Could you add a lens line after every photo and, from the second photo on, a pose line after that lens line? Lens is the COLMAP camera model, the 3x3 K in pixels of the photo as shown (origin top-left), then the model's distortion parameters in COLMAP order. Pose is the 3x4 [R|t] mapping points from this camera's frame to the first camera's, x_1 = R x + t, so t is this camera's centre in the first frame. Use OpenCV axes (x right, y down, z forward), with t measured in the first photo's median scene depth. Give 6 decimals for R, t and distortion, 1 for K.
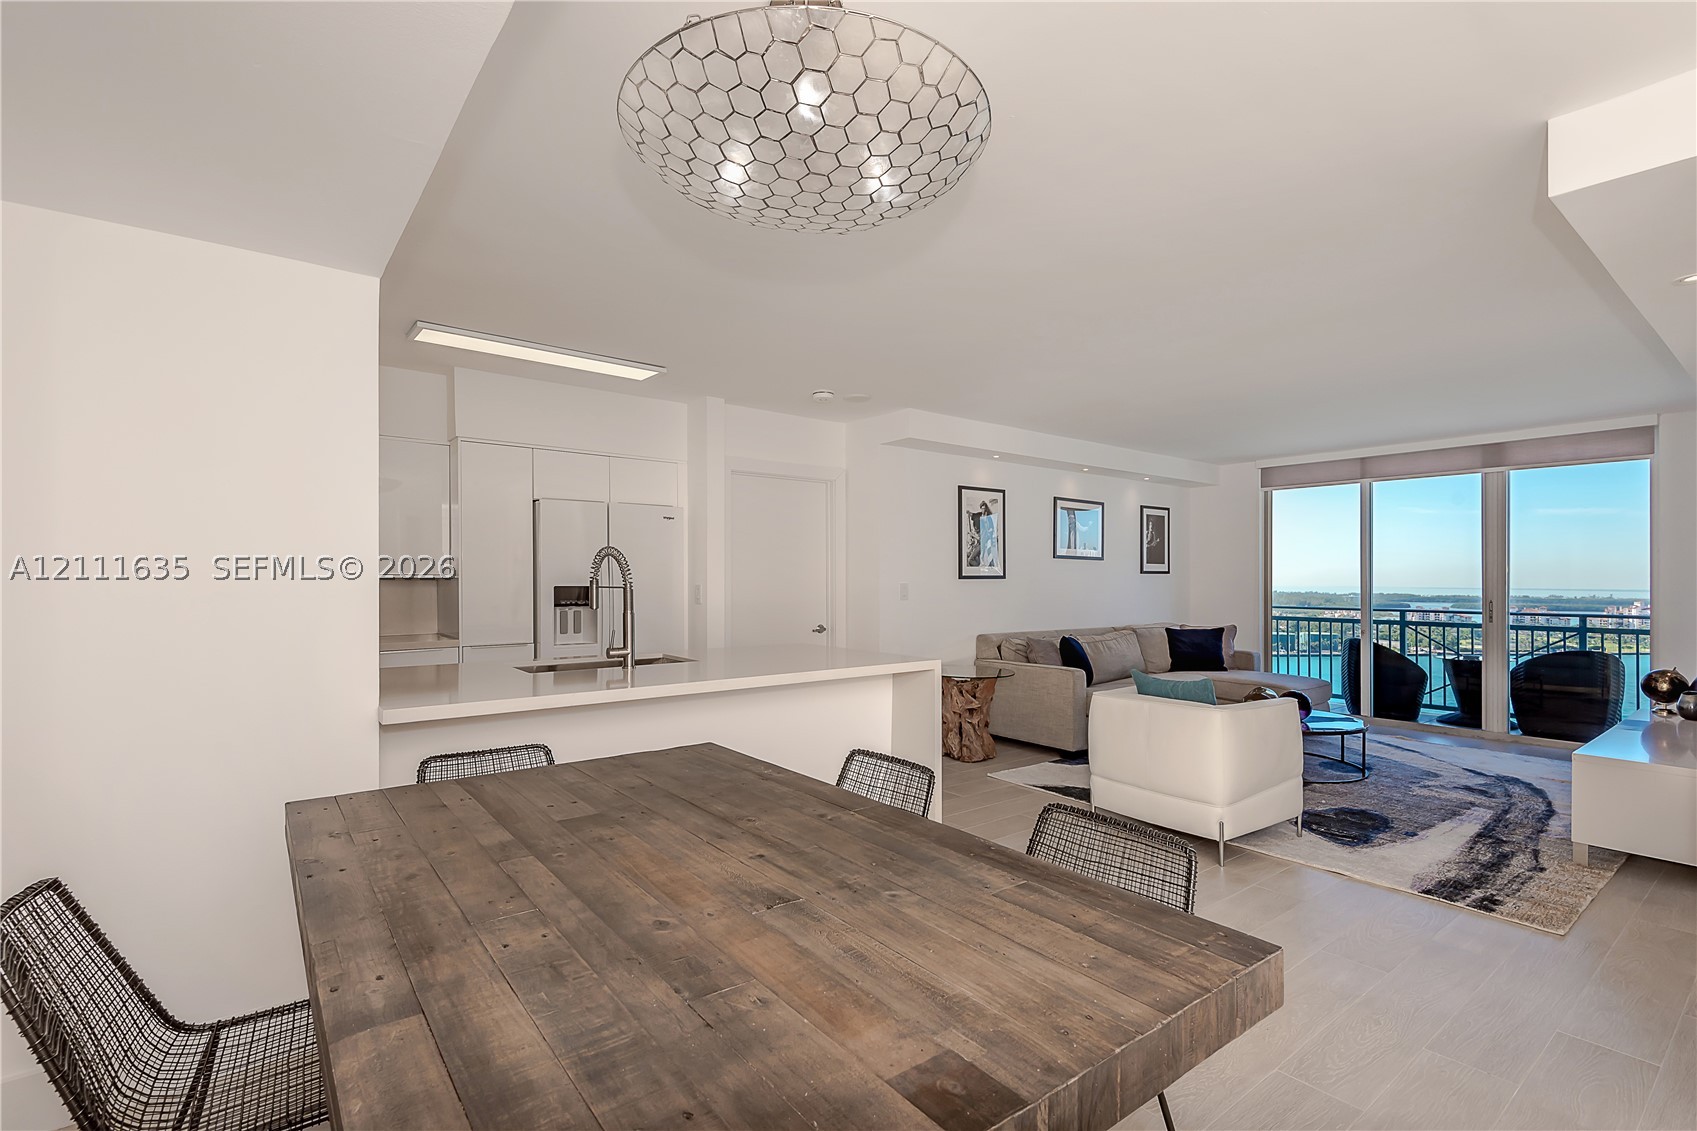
lens RADIAL K [[798.5, 0, 881.5], [0, 798.5, 530.9], [0, 0, 1]] dist [0.018579, -0.013825]
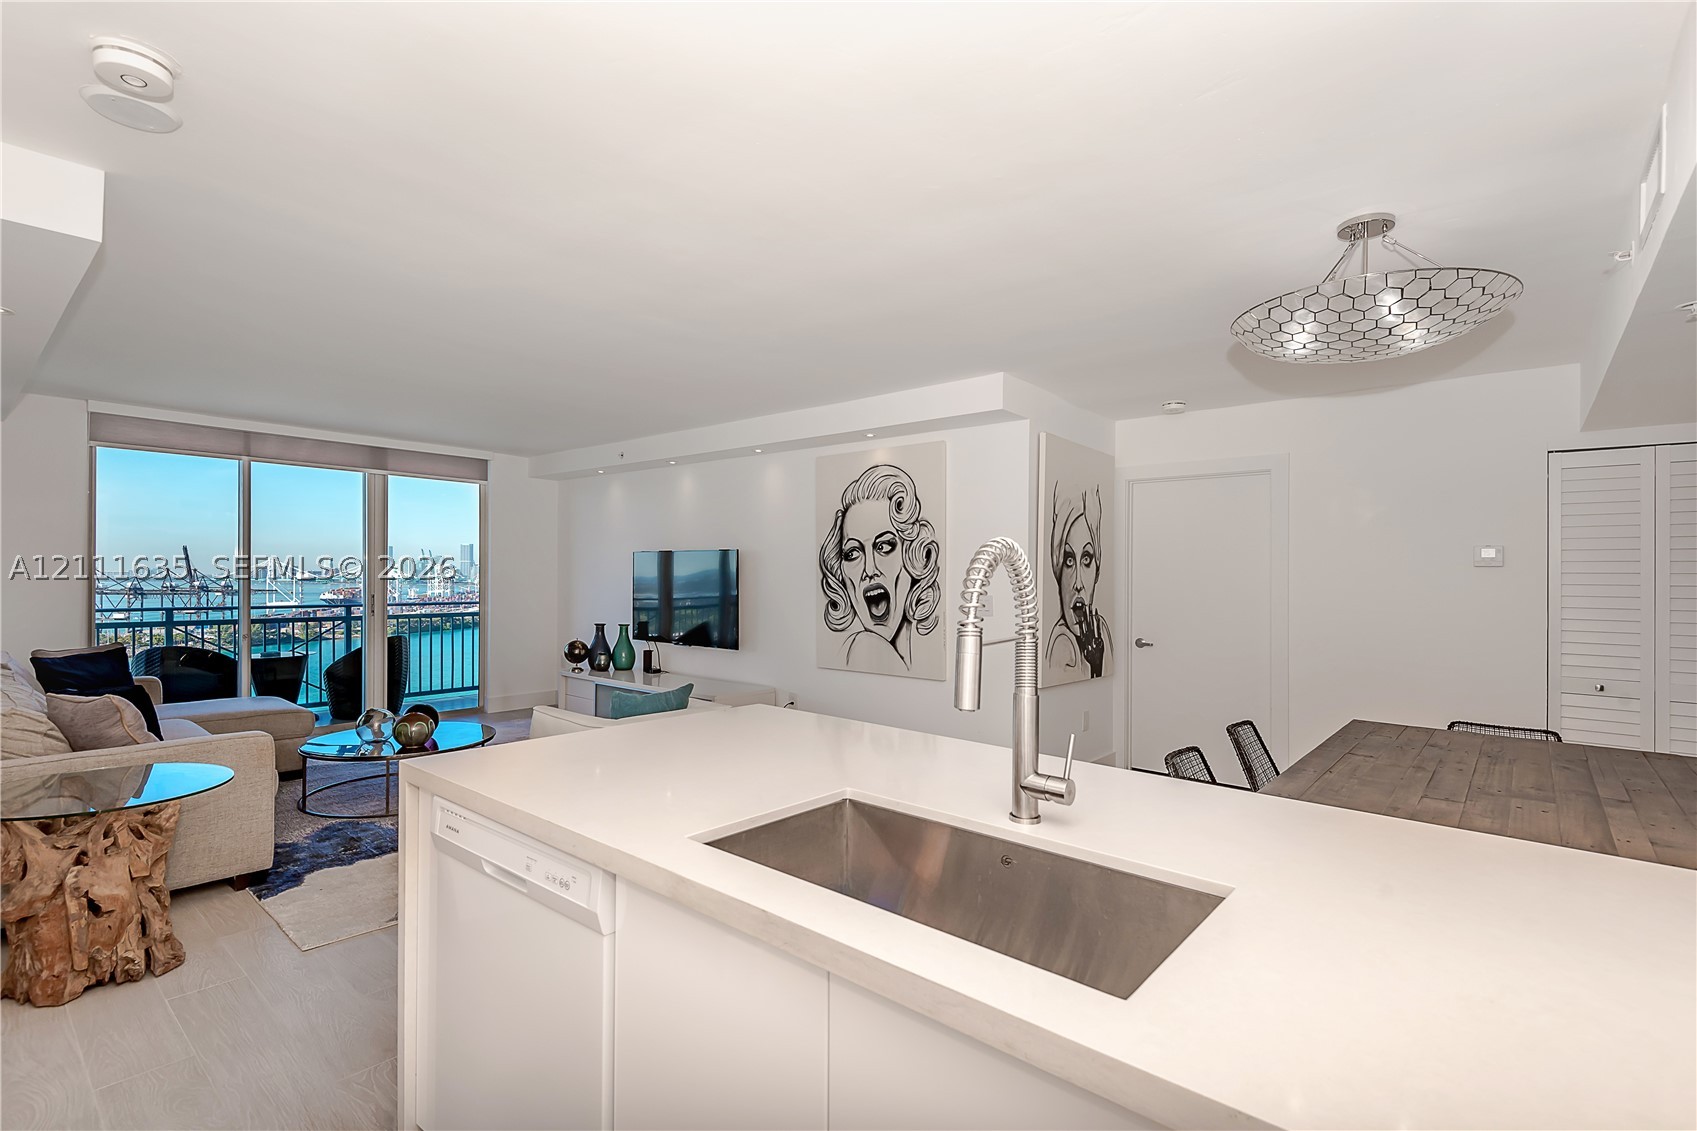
lens RADIAL K [[798.5, 0, 861.2], [0, 798.5, 571.2], [0, 0, 1]] dist [0.018579, -0.013825]
pose [[-0.177478, 0.000825, 0.984124, -0.421881], [-0.071734, 0.997329, -0.013773, 0.026095], [-0.981507, -0.073040, -0.176945, 0.600244]]
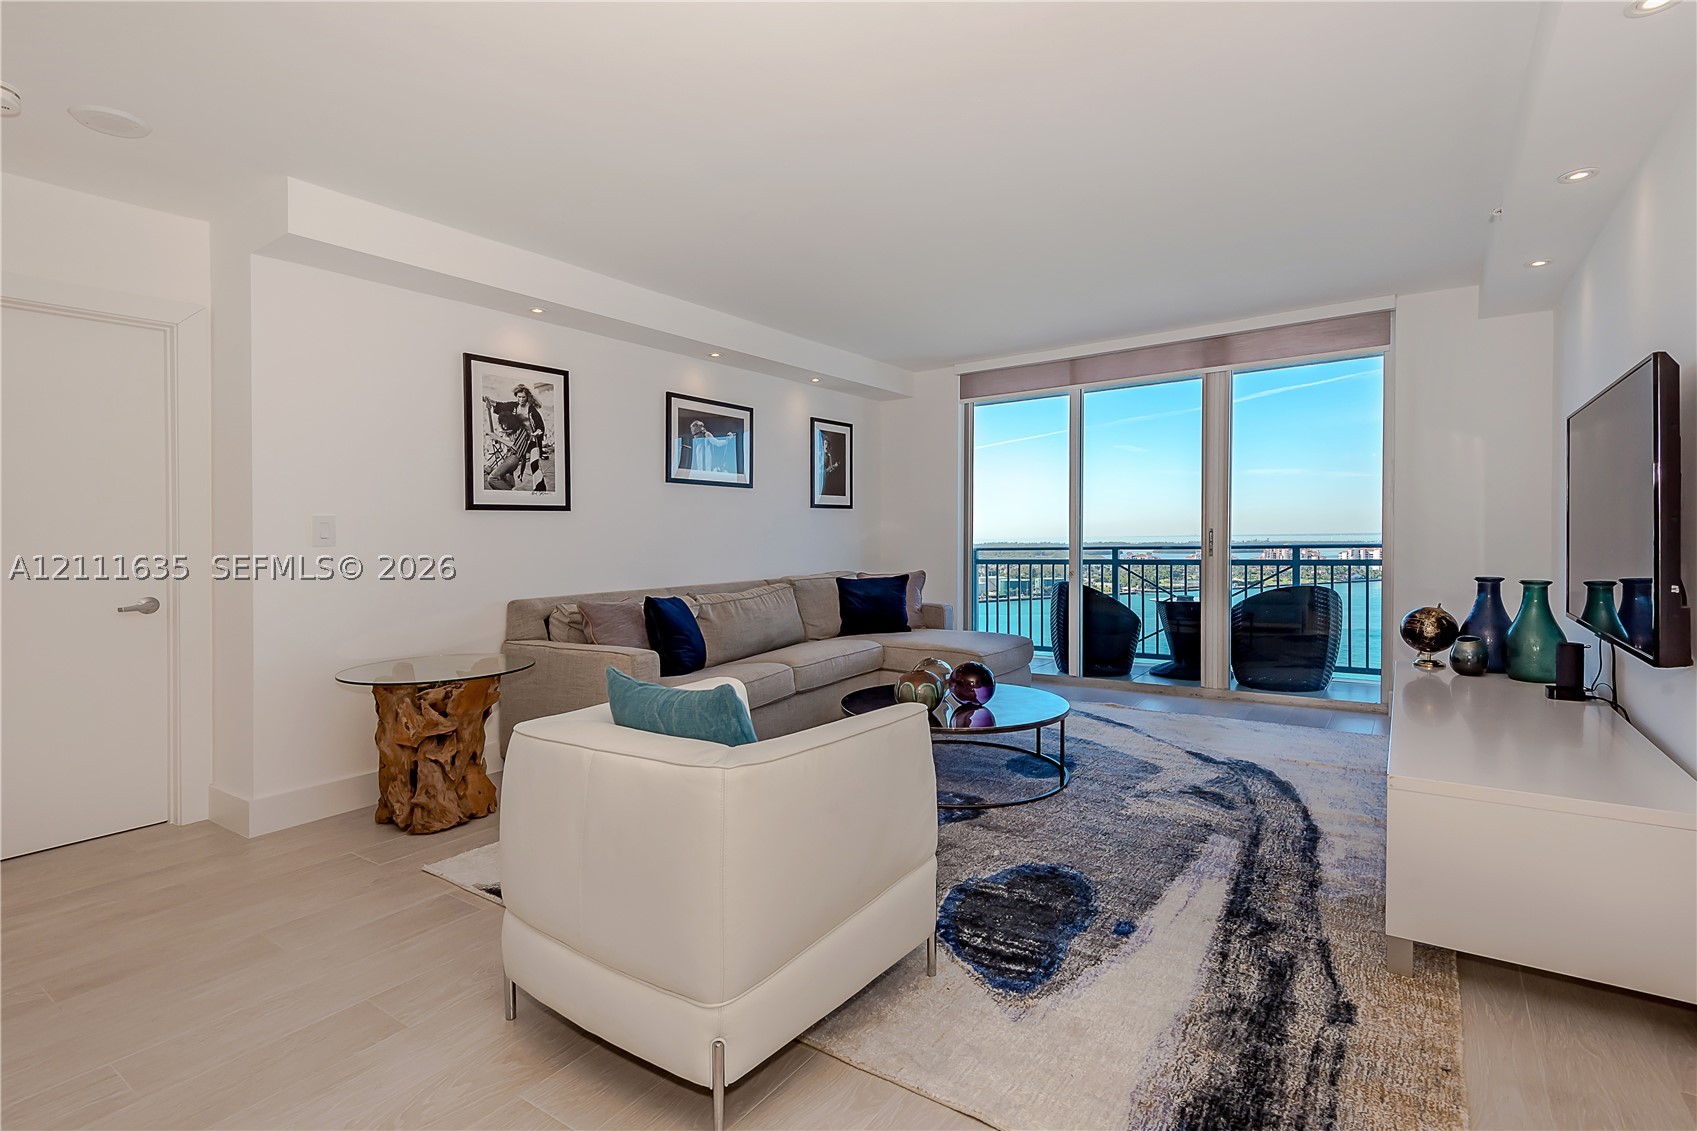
lens RADIAL K [[798.5, 0, 858.6], [0, 798.5, 532.8], [0, 0, 1]] dist [0.018579, -0.013825]
pose [[0.965456, -0.024112, 0.259450, 0.214966], [0.010552, 0.998510, 0.053533, 0.046252], [-0.260354, -0.048946, 0.964272, 0.329094]]
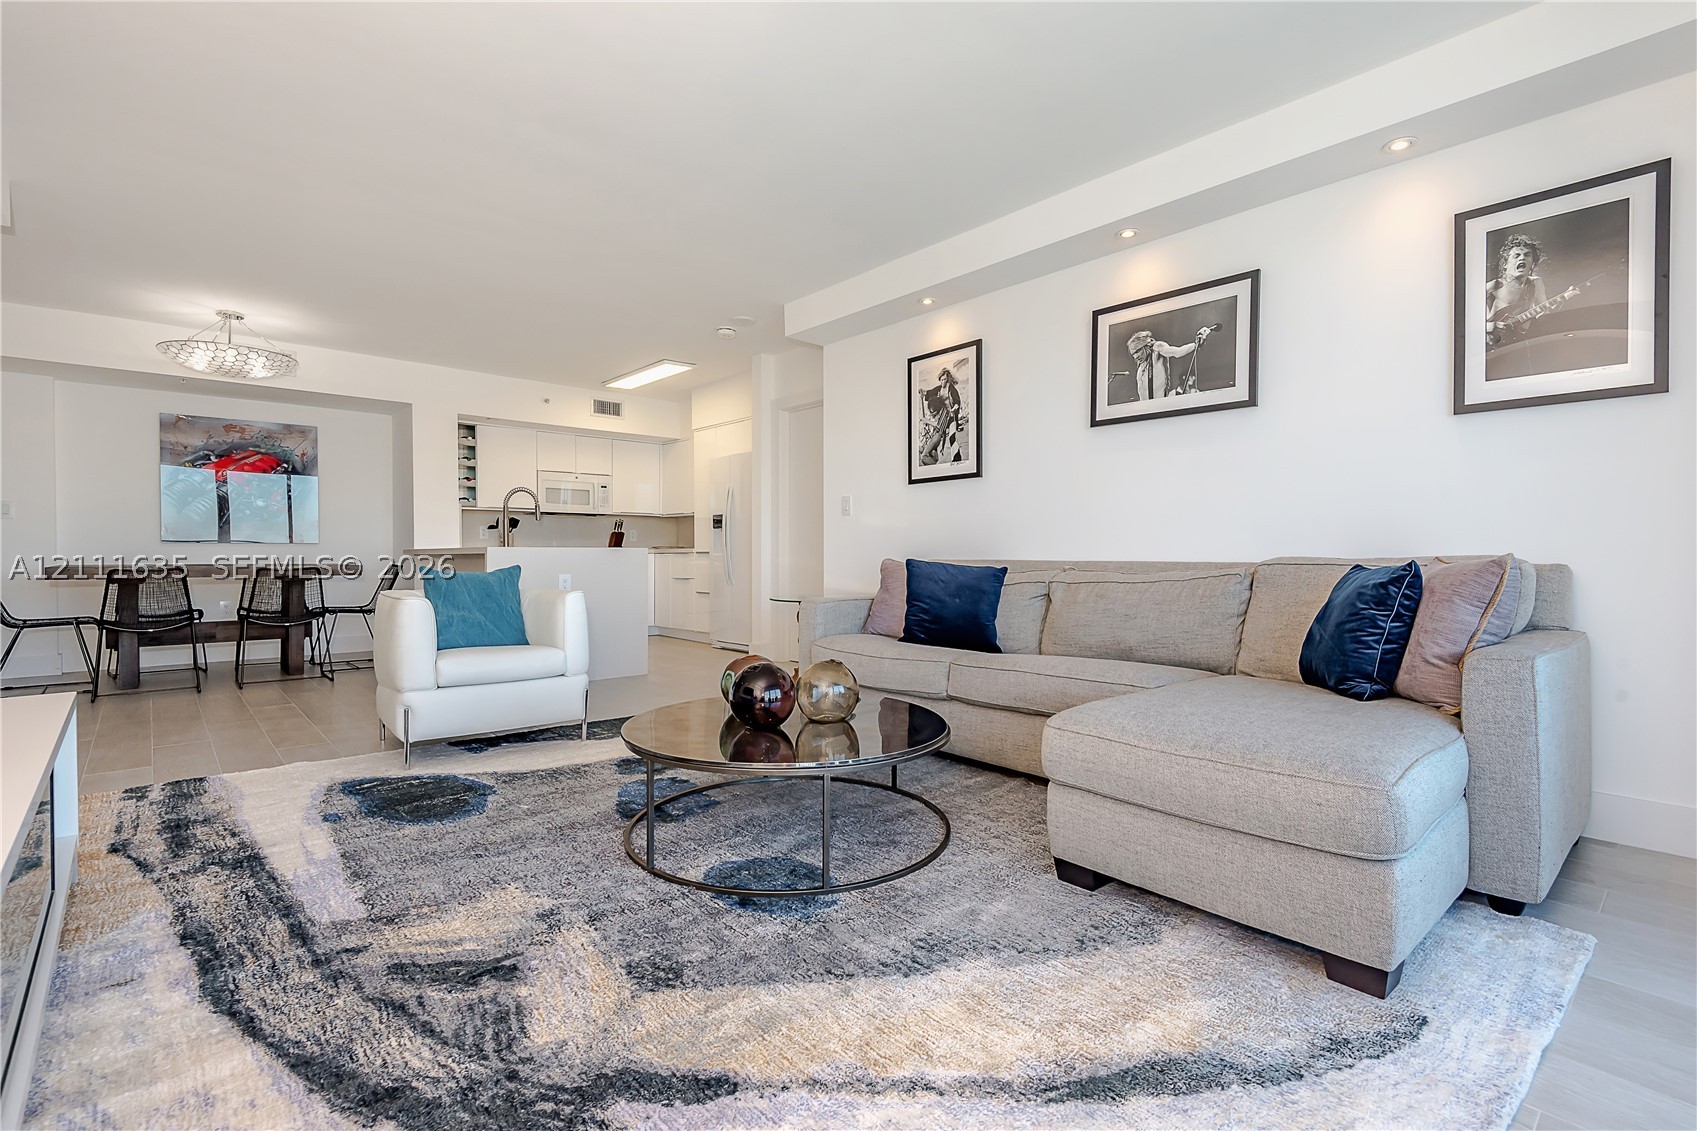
lens RADIAL K [[798.5, 0, 840.4], [0, 798.5, 574.0], [0, 0, 1]] dist [0.018579, -0.013825]
pose [[0.010297, 0.023214, -0.999677, 0.822239], [0.067257, 0.997450, 0.023855, 0.117708], [0.997683, -0.067481, 0.008709, 0.888363]]
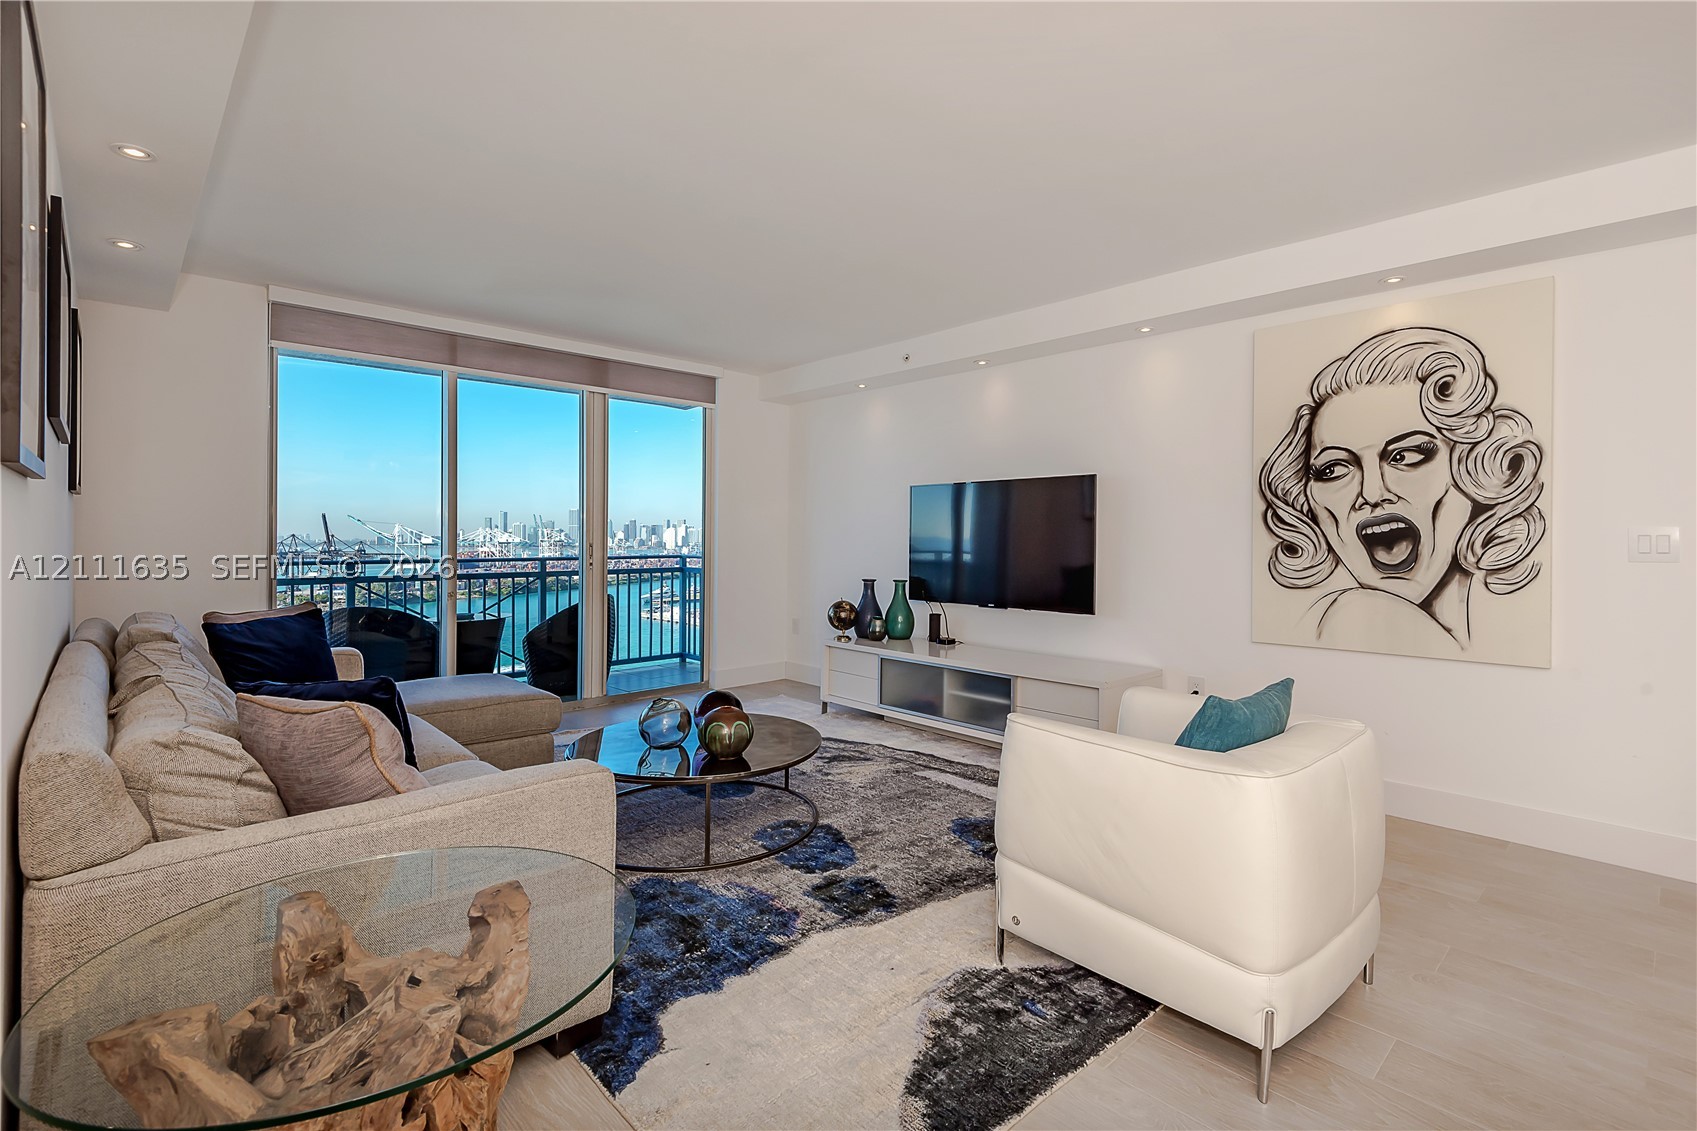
lens RADIAL K [[798.5, 0, 871.8], [0, 798.5, 532.1], [0, 0, 1]] dist [0.018579, -0.013825]
pose [[-0.075478, 0.001094, 0.997147, -0.107478], [-0.065178, 0.997855, -0.006028, 0.065696], [-0.995015, -0.065447, -0.075245, 0.829999]]
